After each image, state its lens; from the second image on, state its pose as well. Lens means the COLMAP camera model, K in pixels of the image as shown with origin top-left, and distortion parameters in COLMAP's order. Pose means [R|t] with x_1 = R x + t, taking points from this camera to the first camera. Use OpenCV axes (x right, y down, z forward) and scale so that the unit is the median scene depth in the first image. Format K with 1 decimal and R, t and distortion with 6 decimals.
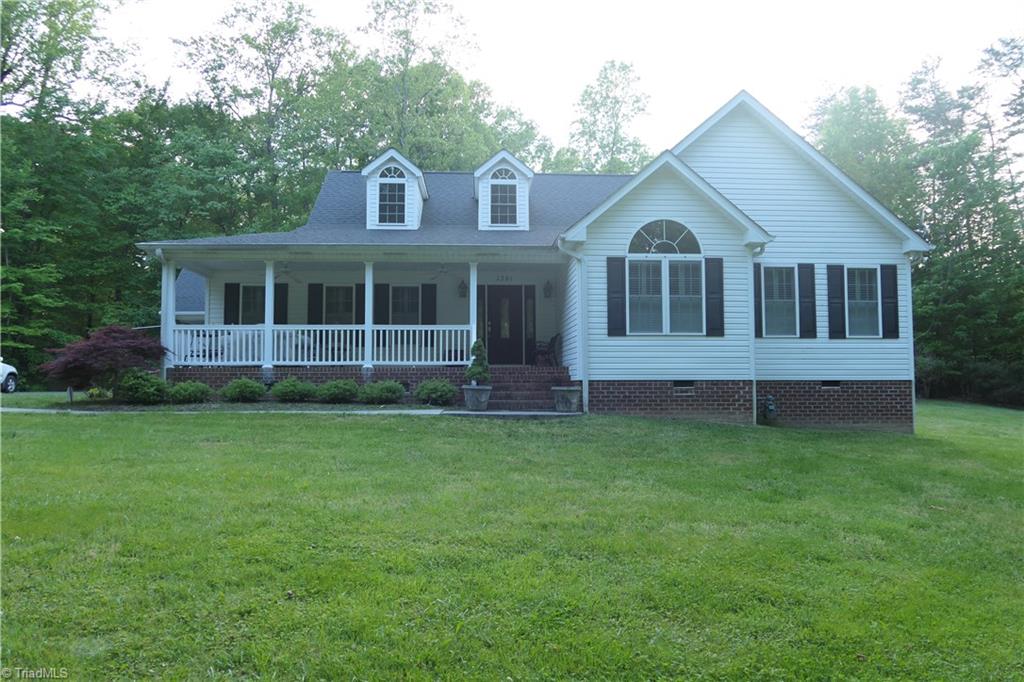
lens RADIAL K [[720.0, 0, 512.0], [0, 720.0, 341.0], [0, 0, 1]] dist [-0.008864, -0.002423]
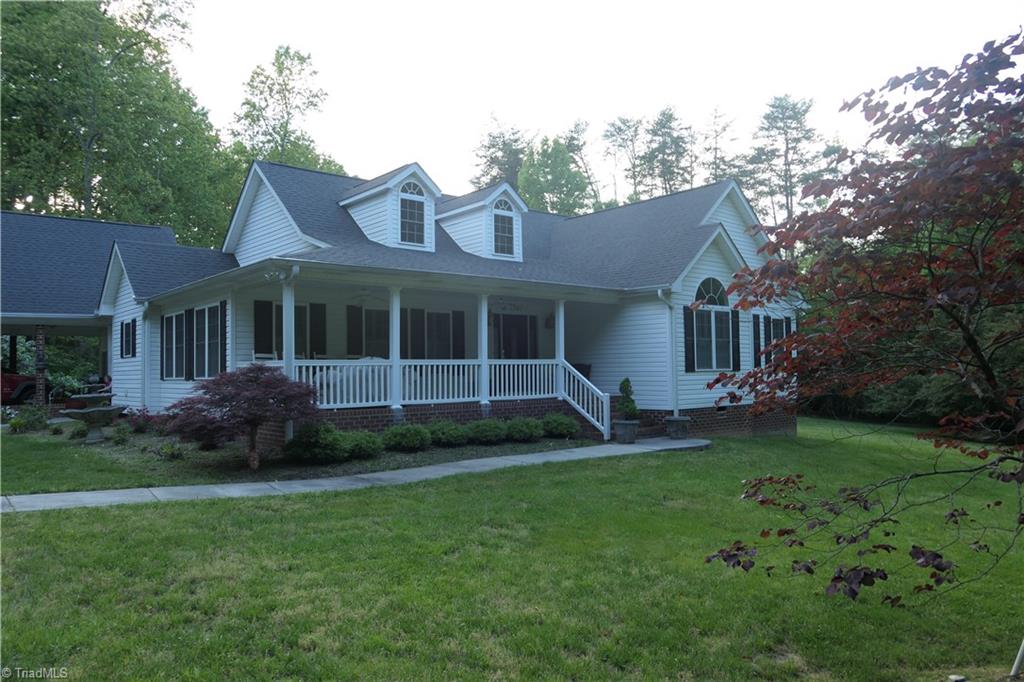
lens RADIAL K [[720.0, 0, 512.0], [0, 720.0, 341.0], [0, 0, 1]] dist [-0.008864, -0.002423]
pose [[0.790993, 0.016385, 0.611605, -0.753506], [-0.025767, 0.999647, 0.006544, -0.053909], [-0.611282, -0.020935, 0.791136, 0.209341]]
